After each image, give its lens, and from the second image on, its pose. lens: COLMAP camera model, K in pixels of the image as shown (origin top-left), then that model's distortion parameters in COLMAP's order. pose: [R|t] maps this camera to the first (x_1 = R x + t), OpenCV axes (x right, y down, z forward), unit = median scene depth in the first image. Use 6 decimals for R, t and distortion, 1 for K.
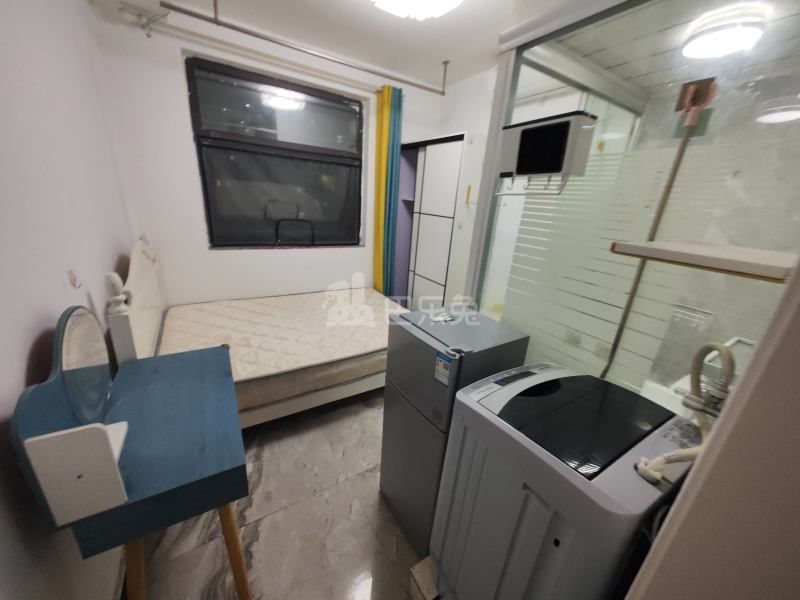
lens RADIAL K [[301.0, 0, 400.0], [0, 301.0, 302.8], [0, 0, 1]] dist [0.002866, -0.001034]
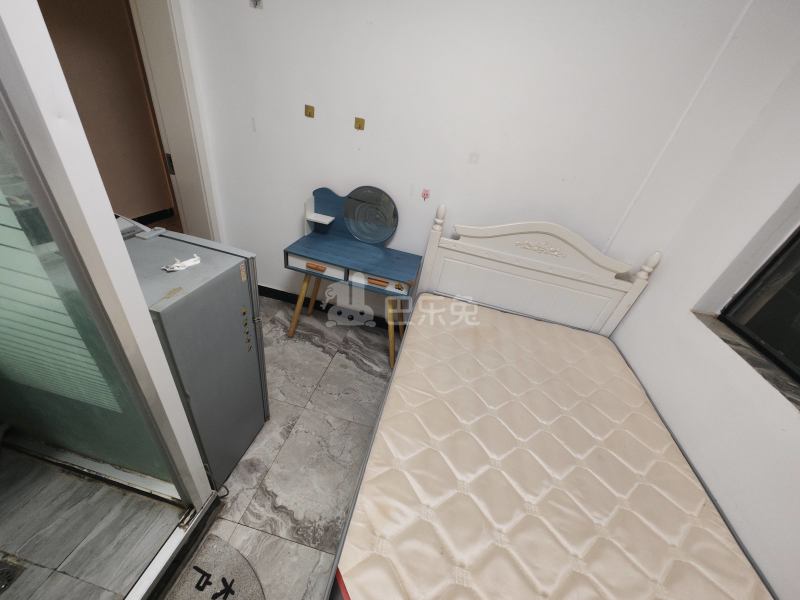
lens RADIAL K [[301.0, 0, 397.8], [0, 301.0, 303.6], [0, 0, 1]] dist [0.002866, -0.001034]
pose [[-0.681843, 0.238867, -0.691399, 0.177255], [-0.432790, 0.630270, 0.644556, -0.339715], [0.589732, 0.738717, -0.326365, 0.906976]]
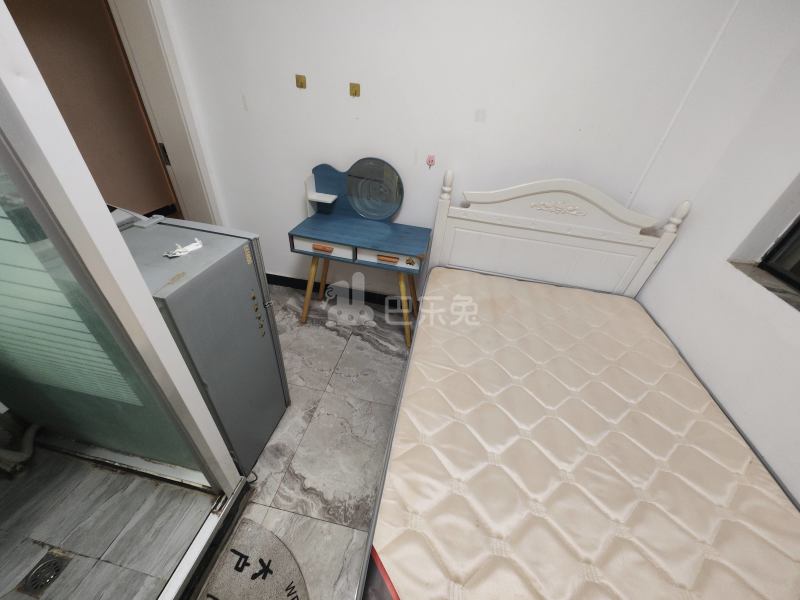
lens RADIAL K [[301.0, 0, 397.9], [0, 301.0, 303.6], [0, 0, 1]] dist [0.002866, -0.001034]
pose [[-0.682241, 0.329067, -0.652887, 0.169662], [-0.363132, 0.622546, 0.693233, -0.309635], [0.634573, 0.710036, -0.305231, 0.906023]]
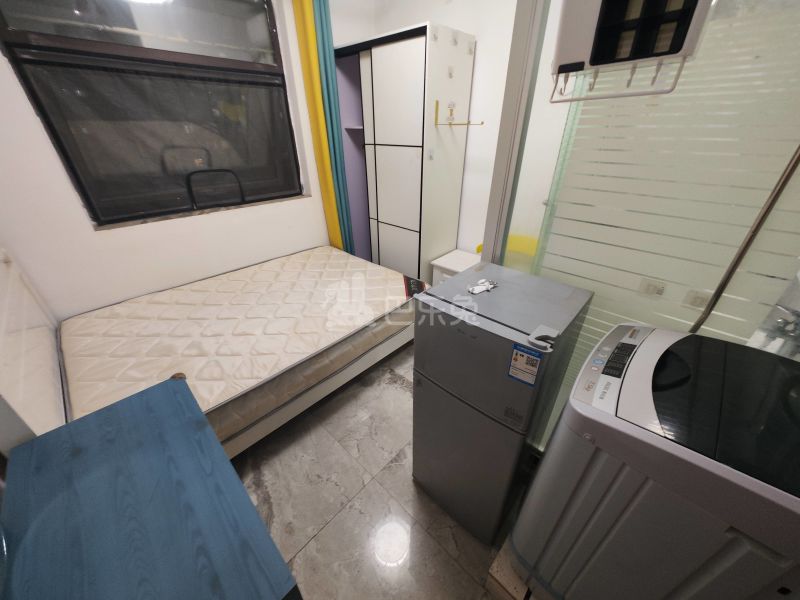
lens RADIAL K [[301.0, 0, 400.3], [0, 301.0, 302.8], [0, 0, 1]] dist [0.002866, -0.001034]
pose [[0.966552, -0.189648, 0.172660, -0.110215], [0.152406, 0.966169, 0.208061, -0.056036], [-0.206277, -0.174787, 0.962756, 0.163382]]
